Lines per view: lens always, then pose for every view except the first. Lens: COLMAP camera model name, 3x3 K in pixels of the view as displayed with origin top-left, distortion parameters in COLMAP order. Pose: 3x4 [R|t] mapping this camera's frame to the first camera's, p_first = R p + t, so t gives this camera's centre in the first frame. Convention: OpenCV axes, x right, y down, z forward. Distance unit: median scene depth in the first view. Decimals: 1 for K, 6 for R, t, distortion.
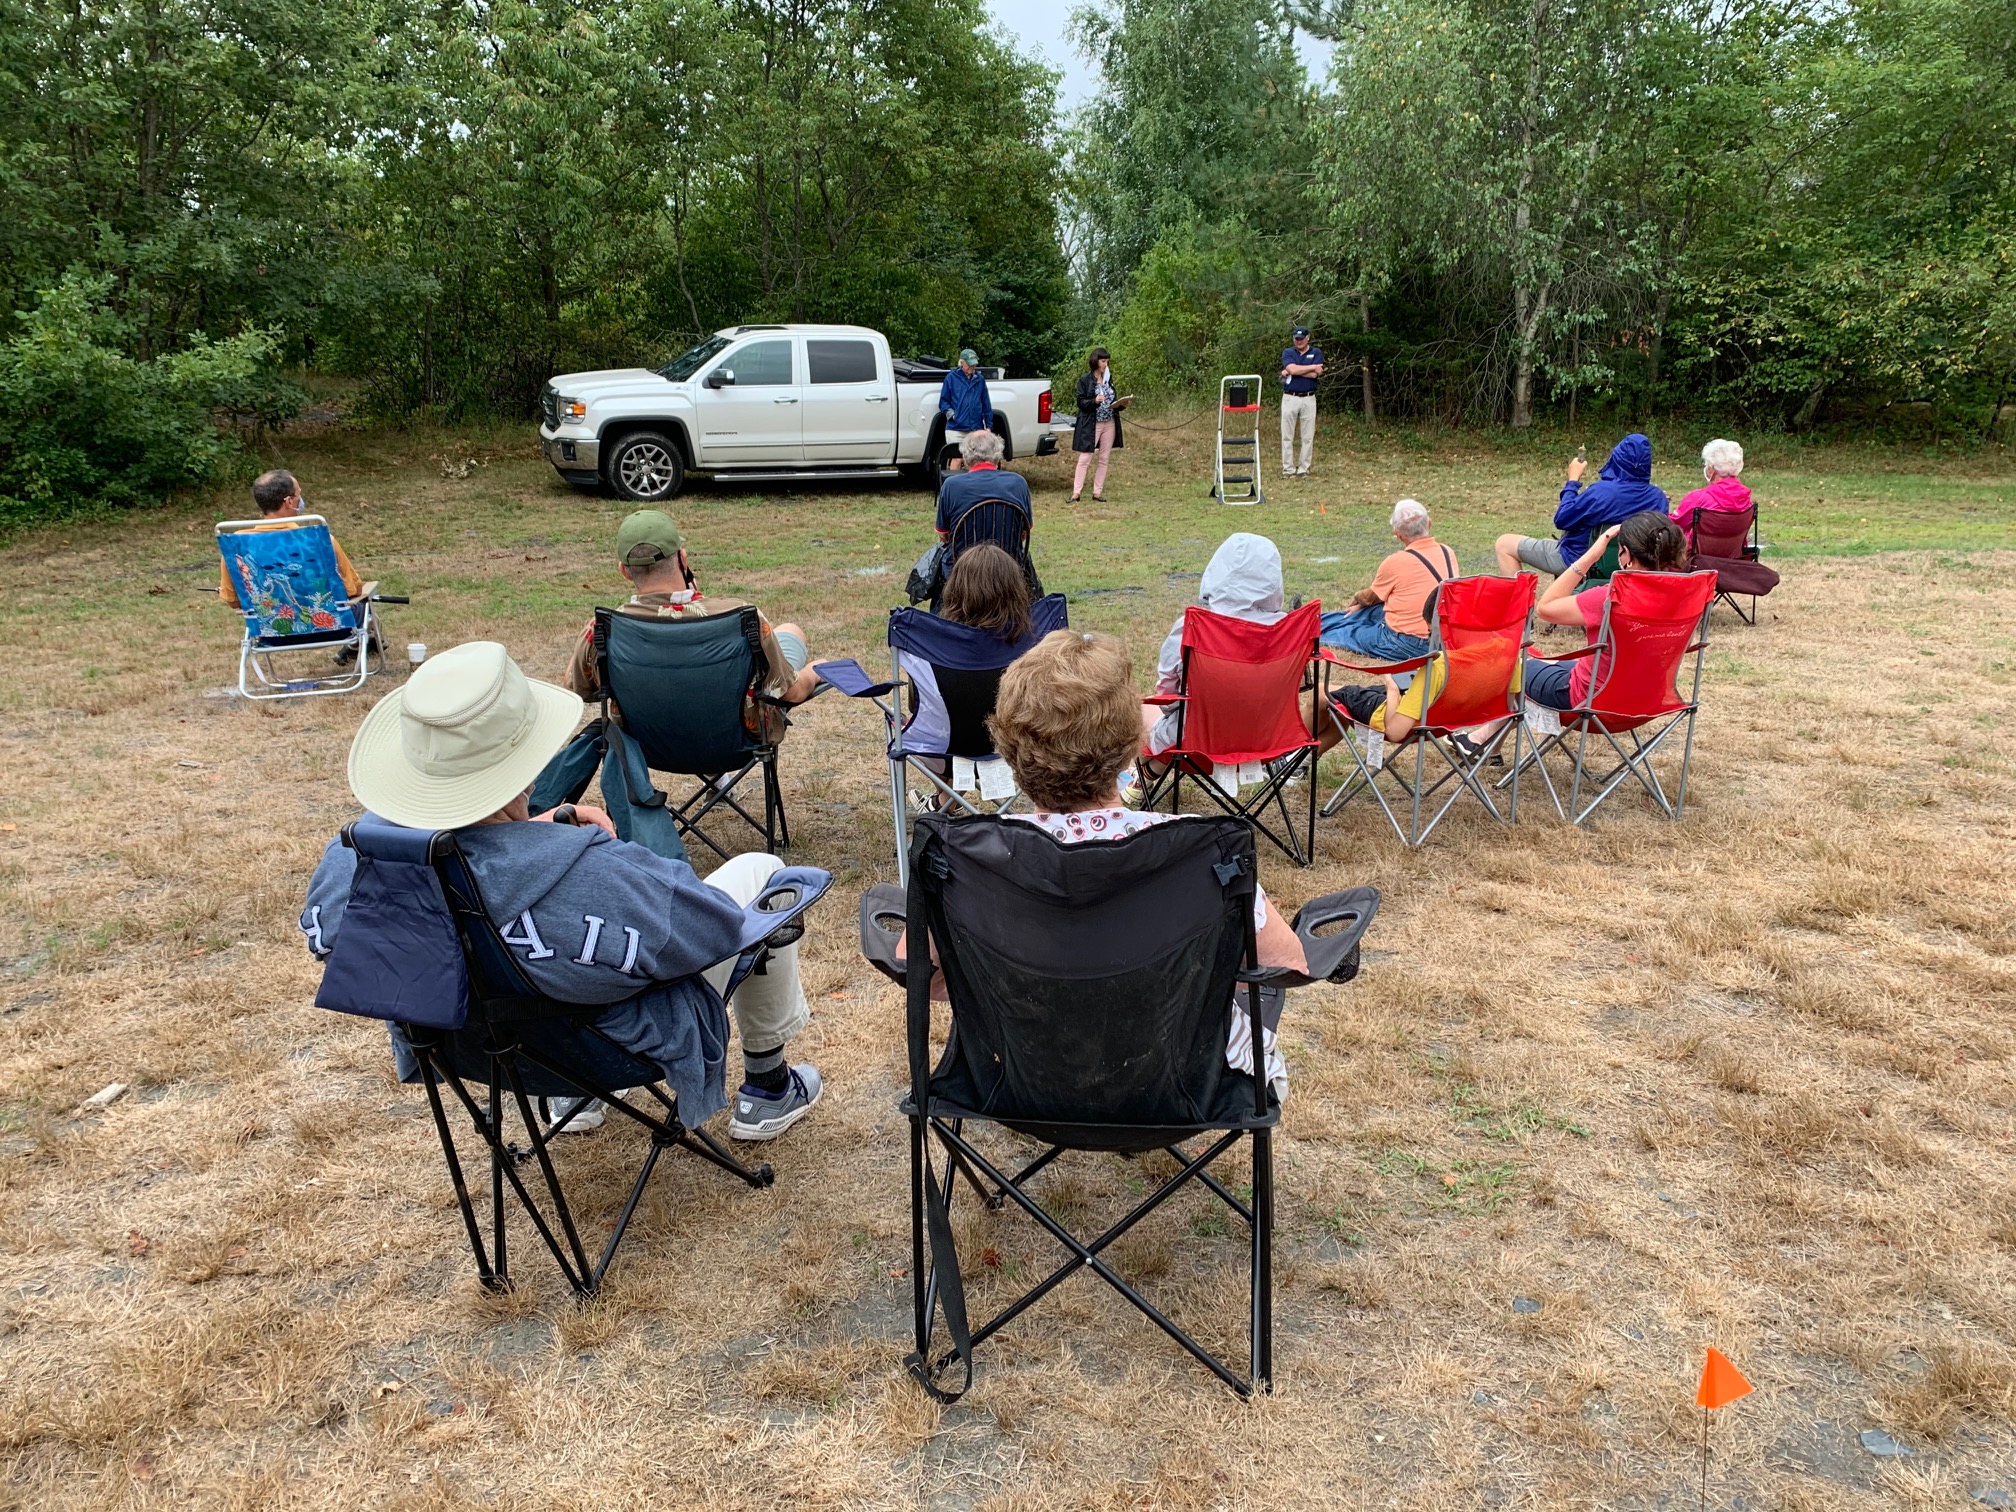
lens RADIAL K [[1531.2, 0, 1007.9], [0, 1531.2, 753.9], [0, 0, 1]] dist [-0.005343, -0.001180]
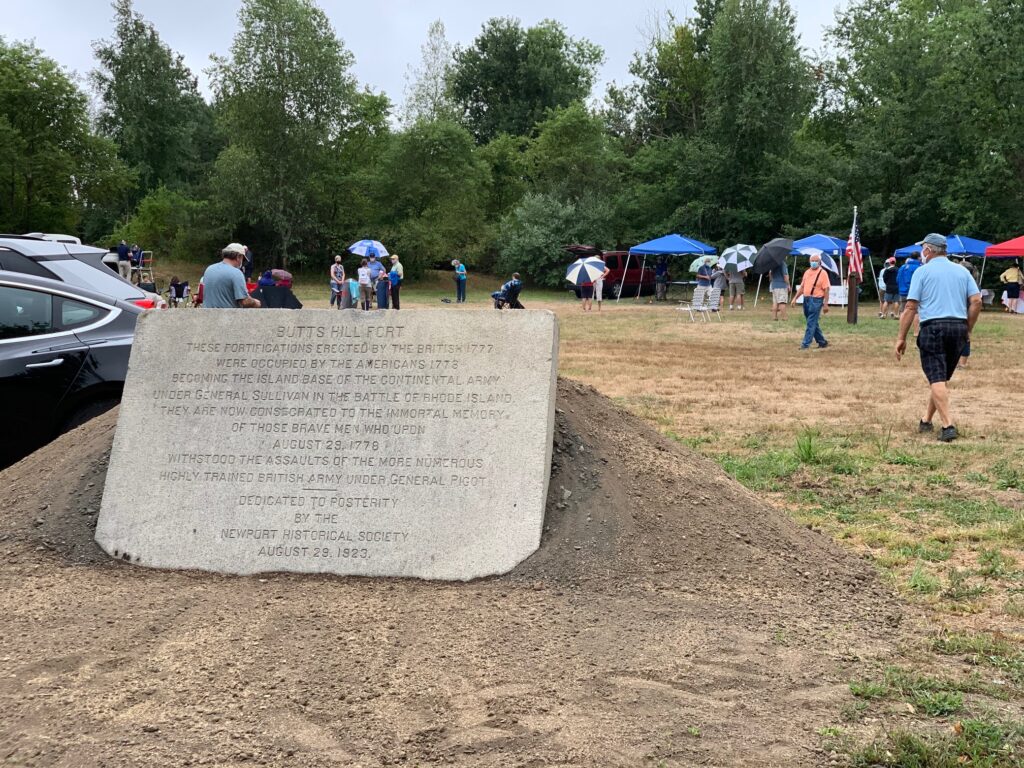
lens RADIAL K [[1553.4, 0, 511.8], [0, 1553.4, 383.9], [0, 0, 1]] dist [-0.045611, 0.000000]
pose [[0.922504, 0.005173, 0.385954, -0.334341], [0.049014, 0.990246, -0.130424, 0.332533], [-0.382864, 0.139234, 0.913252, -1.520491]]
